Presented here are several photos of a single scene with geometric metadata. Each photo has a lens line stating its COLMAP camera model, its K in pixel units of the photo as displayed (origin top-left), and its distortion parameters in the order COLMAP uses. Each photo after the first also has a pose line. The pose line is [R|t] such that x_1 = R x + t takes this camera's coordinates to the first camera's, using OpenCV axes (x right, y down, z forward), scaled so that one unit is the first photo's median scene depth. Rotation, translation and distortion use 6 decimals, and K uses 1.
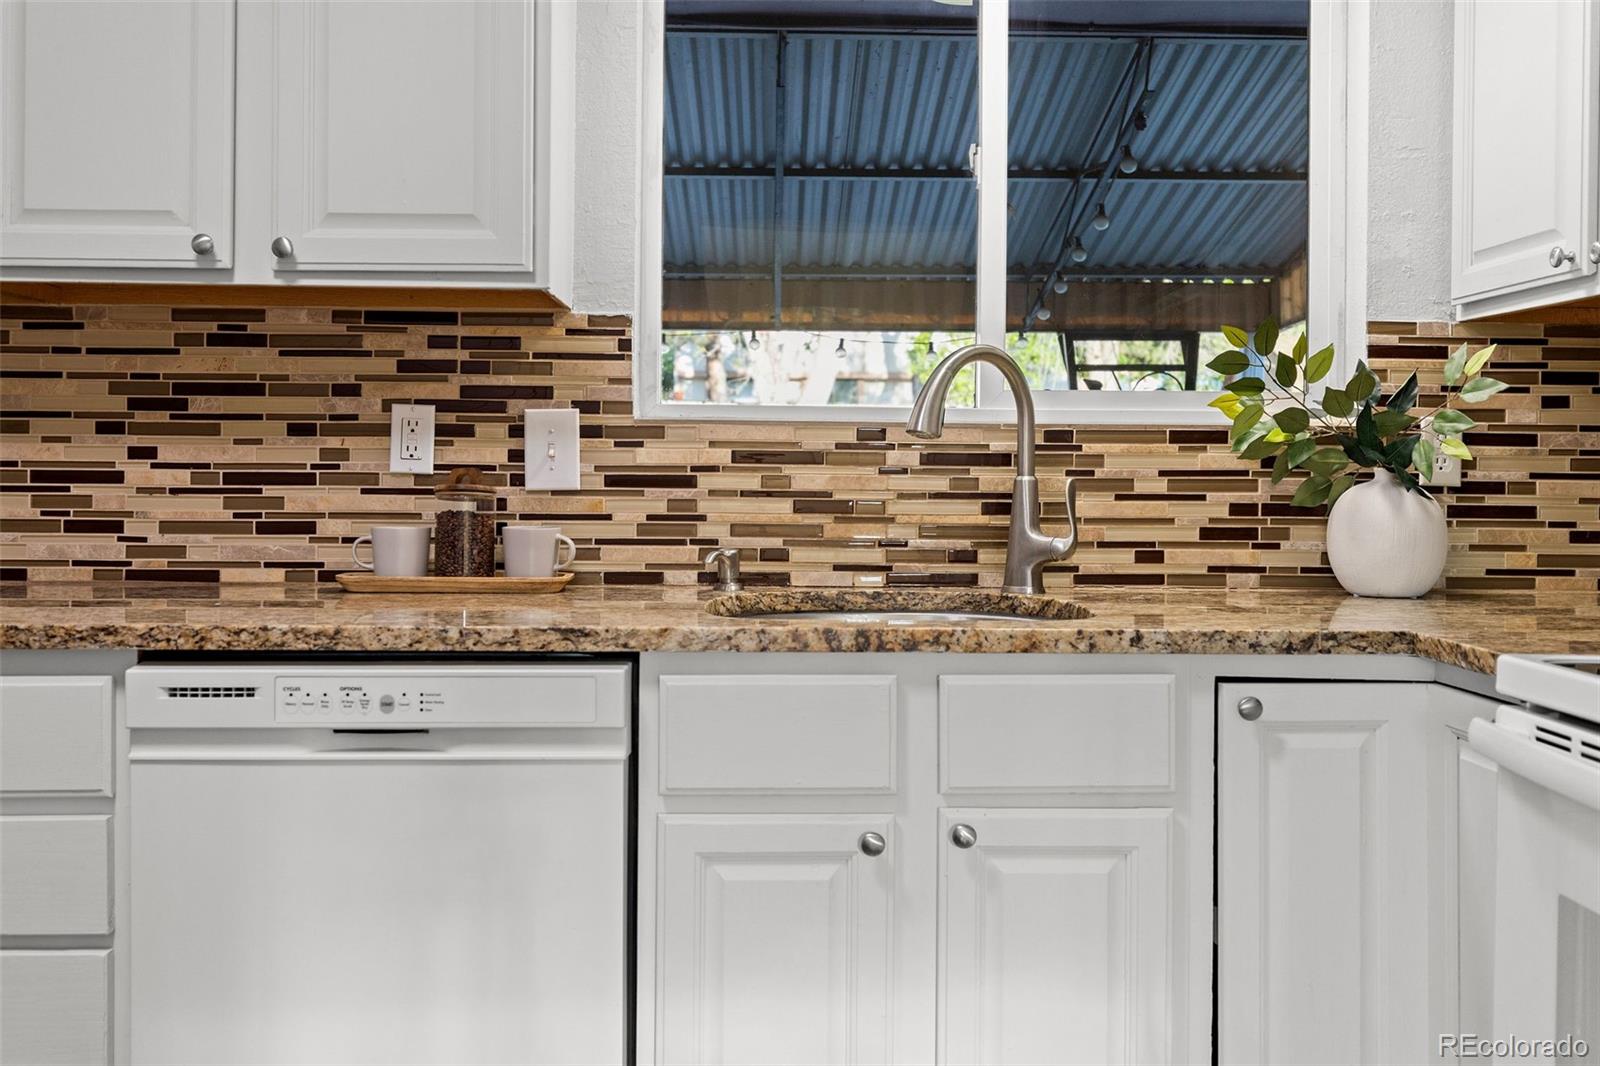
lens RADIAL K [[1539.0, 0, 798.0], [0, 1539.0, 445.6], [0, 0, 1]] dist [0.009373, -0.005159]
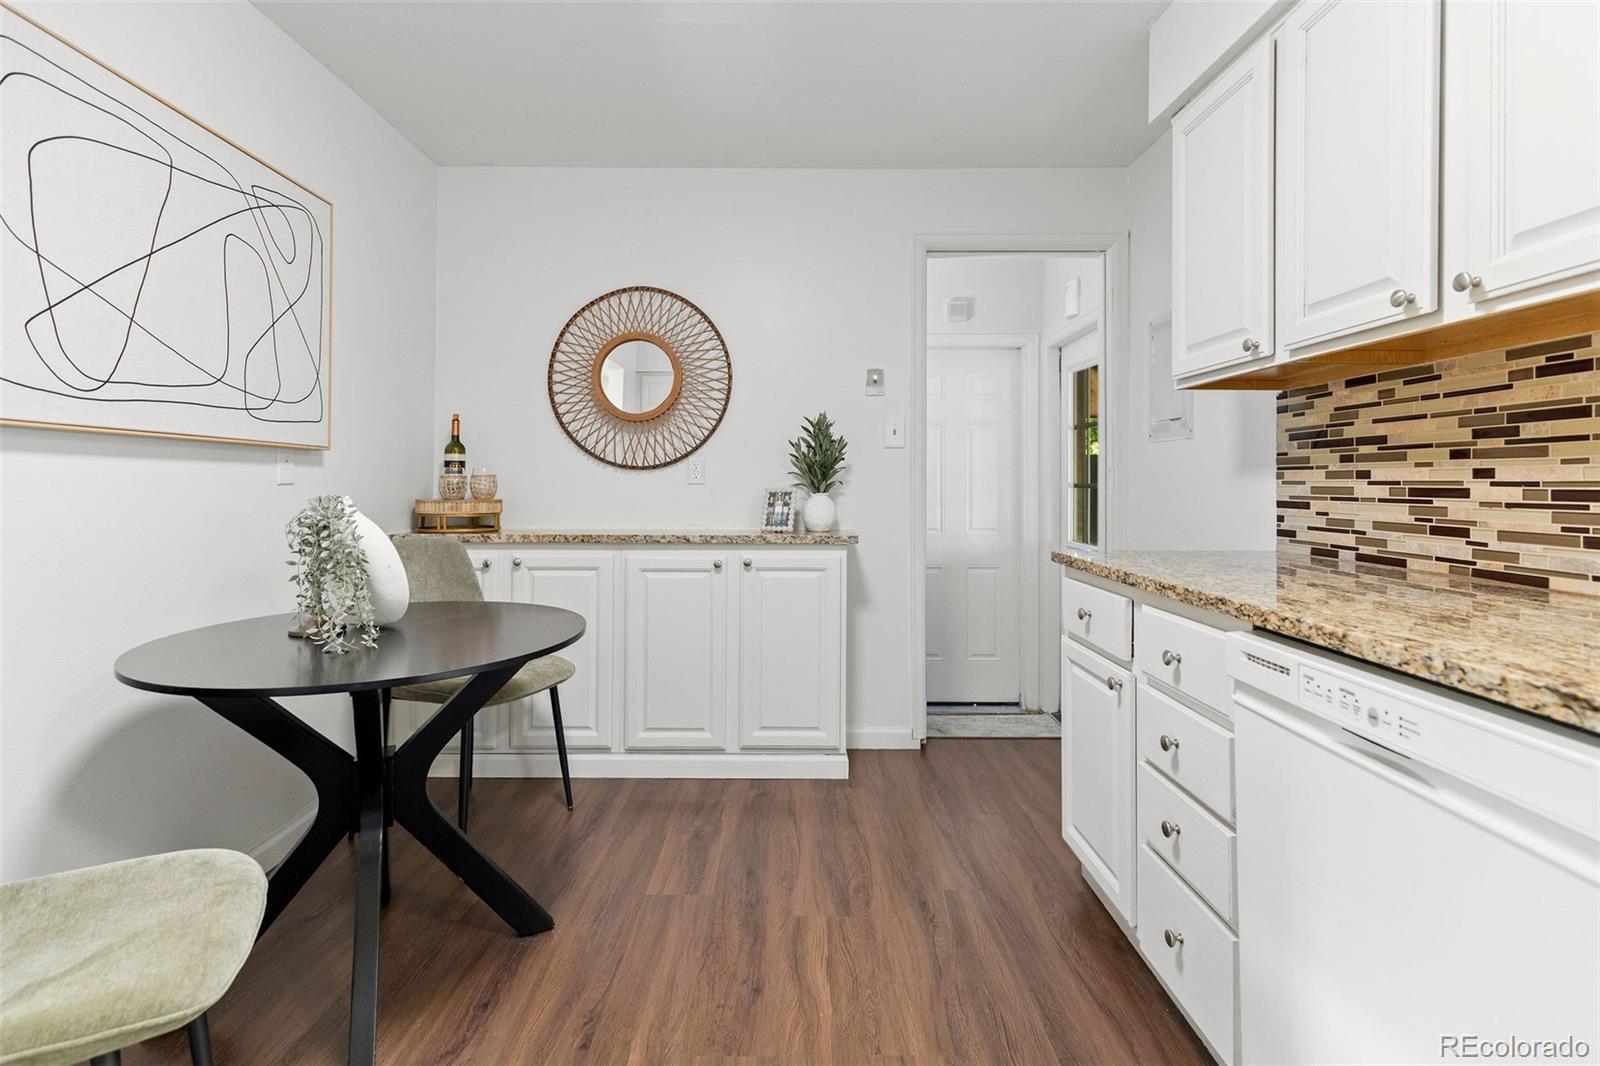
lens RADIAL K [[735.2, 0, 798.3], [0, 735.2, 467.7], [0, 0, 1]] dist [0.001960, 0.000353]
pose [[-0.033889, -0.027028, -0.999060, 0.175333], [0.012514, 0.999544, -0.027466, 0.009441], [0.999347, -0.013433, -0.033535, 0.479577]]
